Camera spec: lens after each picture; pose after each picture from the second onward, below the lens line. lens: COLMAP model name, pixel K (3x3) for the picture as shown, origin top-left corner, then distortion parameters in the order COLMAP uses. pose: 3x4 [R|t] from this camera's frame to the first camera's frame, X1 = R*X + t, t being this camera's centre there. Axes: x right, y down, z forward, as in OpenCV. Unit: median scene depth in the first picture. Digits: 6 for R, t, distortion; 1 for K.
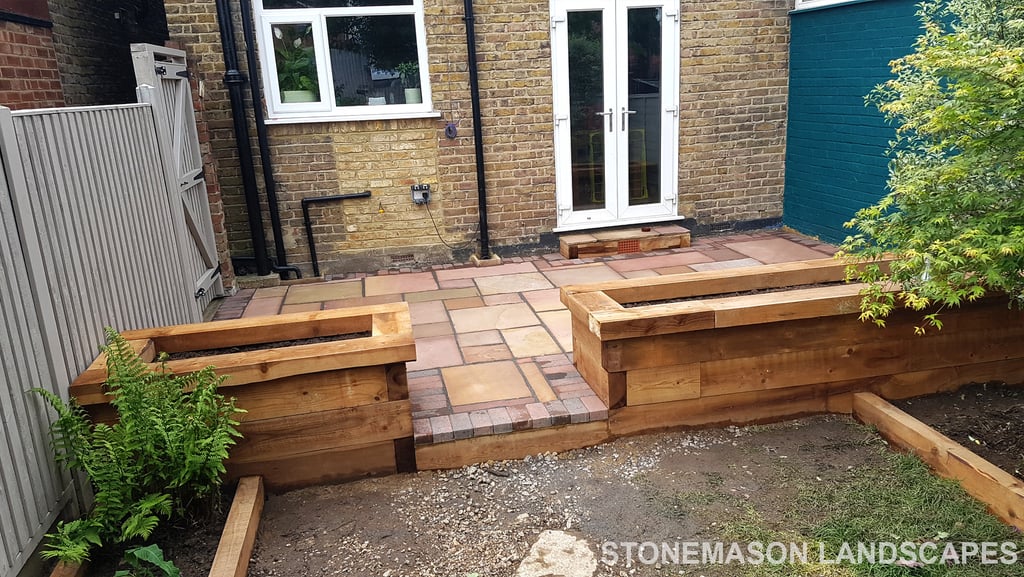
lens RADIAL K [[763.8, 0, 516.0], [0, 763.8, 297.8], [0, 0, 1]] dist [0.292557, -0.577418]
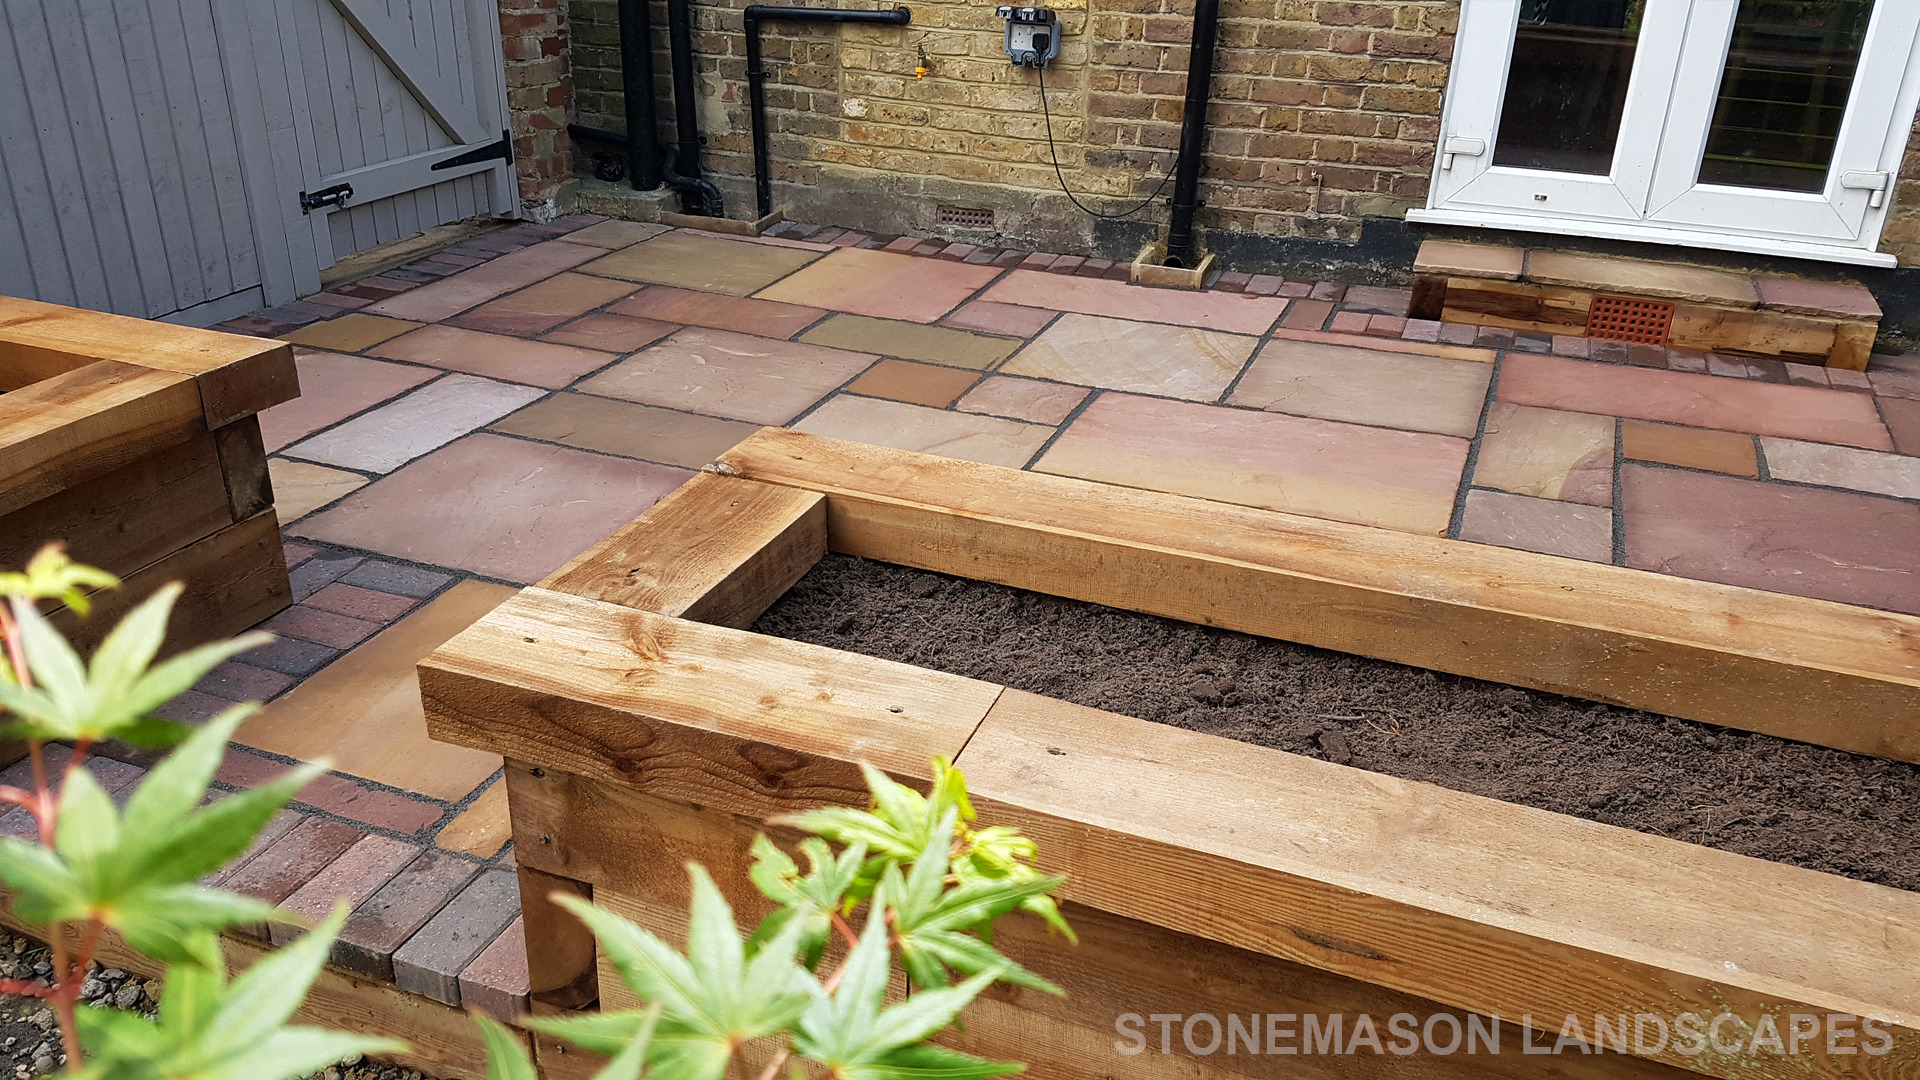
lens RADIAL K [[1432.2, 0, 967.5], [0, 1432.2, 557.4], [0, 0, 1]] dist [0.292557, -0.577418]
pose [[0.843016, 0.300686, -0.445995, 0.226646], [-0.208789, 0.947070, 0.243856, -0.069748], [0.495713, -0.112455, 0.861175, 0.397050]]
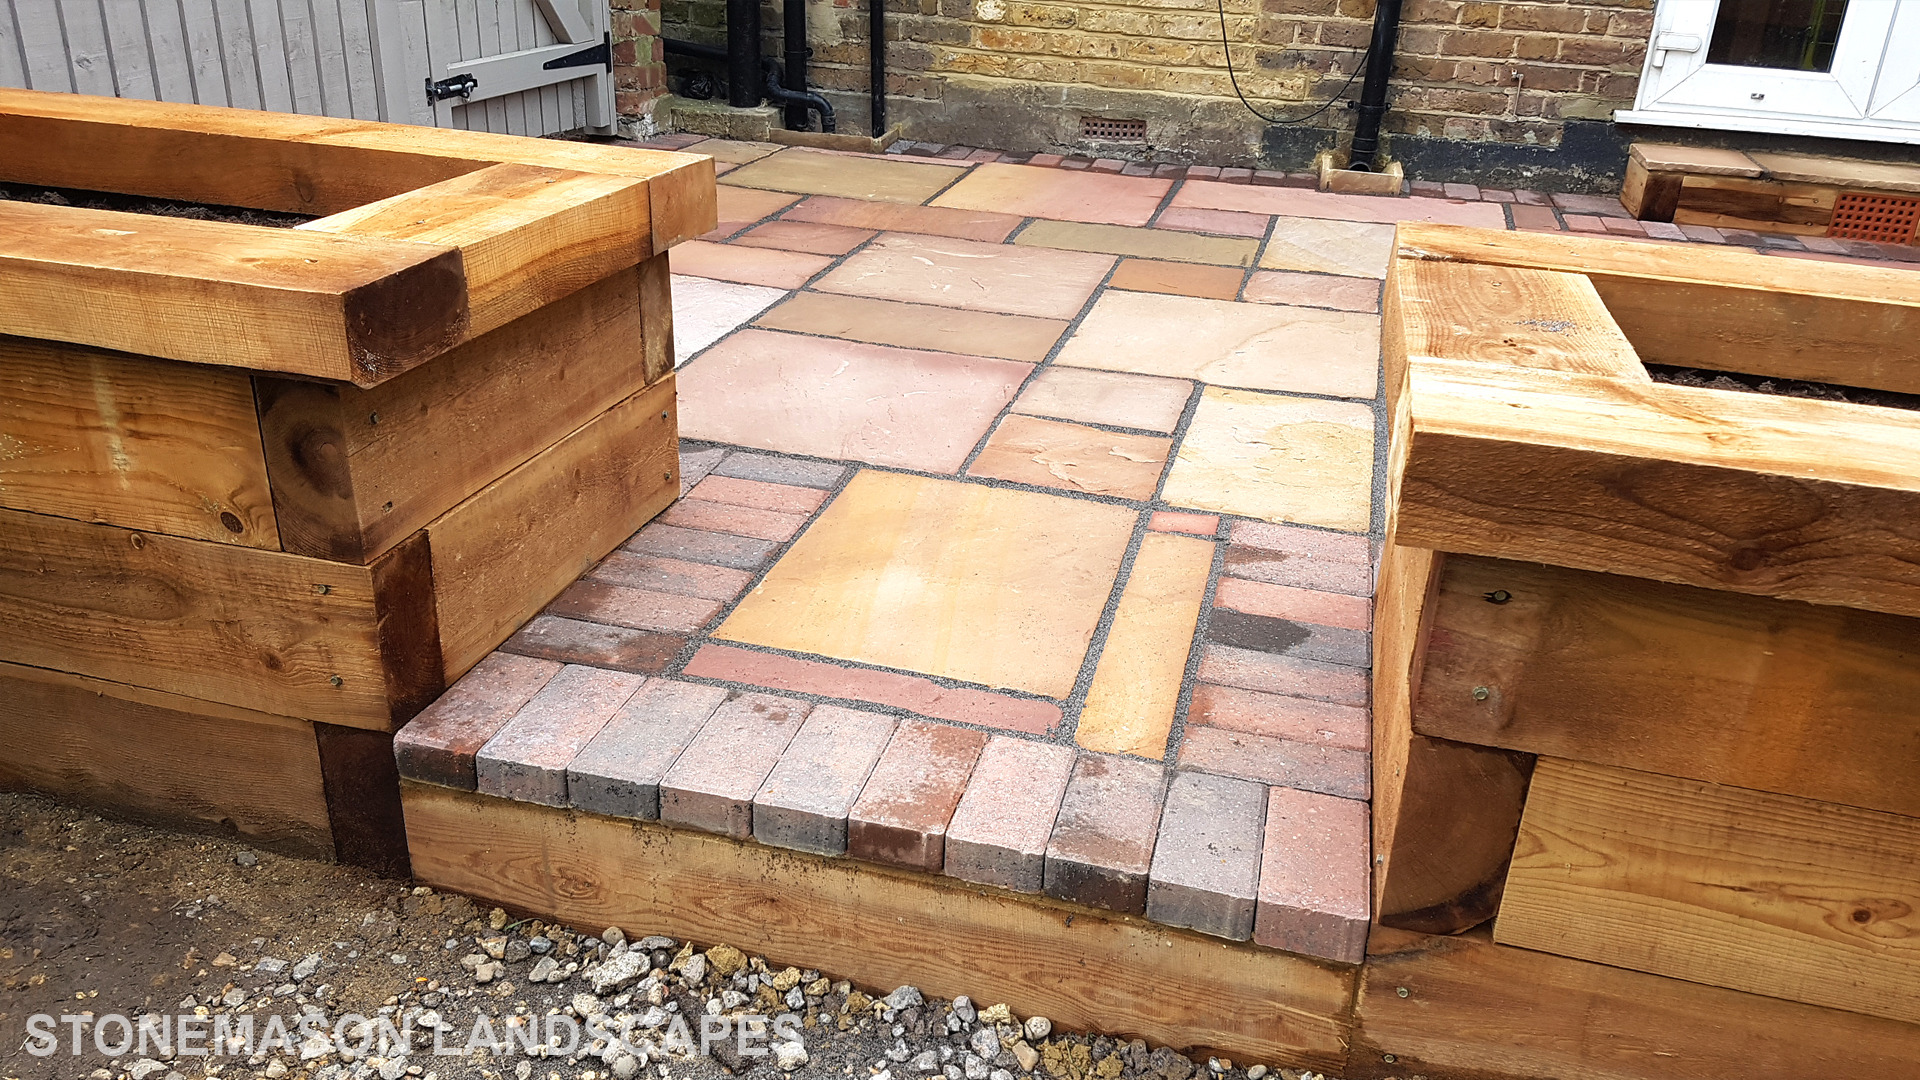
lens RADIAL K [[1435.8, 0, 968.4], [0, 1435.8, 560.1], [0, 0, 1]] dist [0.207513, -0.380464]
pose [[0.897056, 0.270069, -0.349790, 0.075803], [-0.204998, 0.955523, 0.212018, 0.007856], [0.391492, -0.118486, 0.912521, 0.382920]]
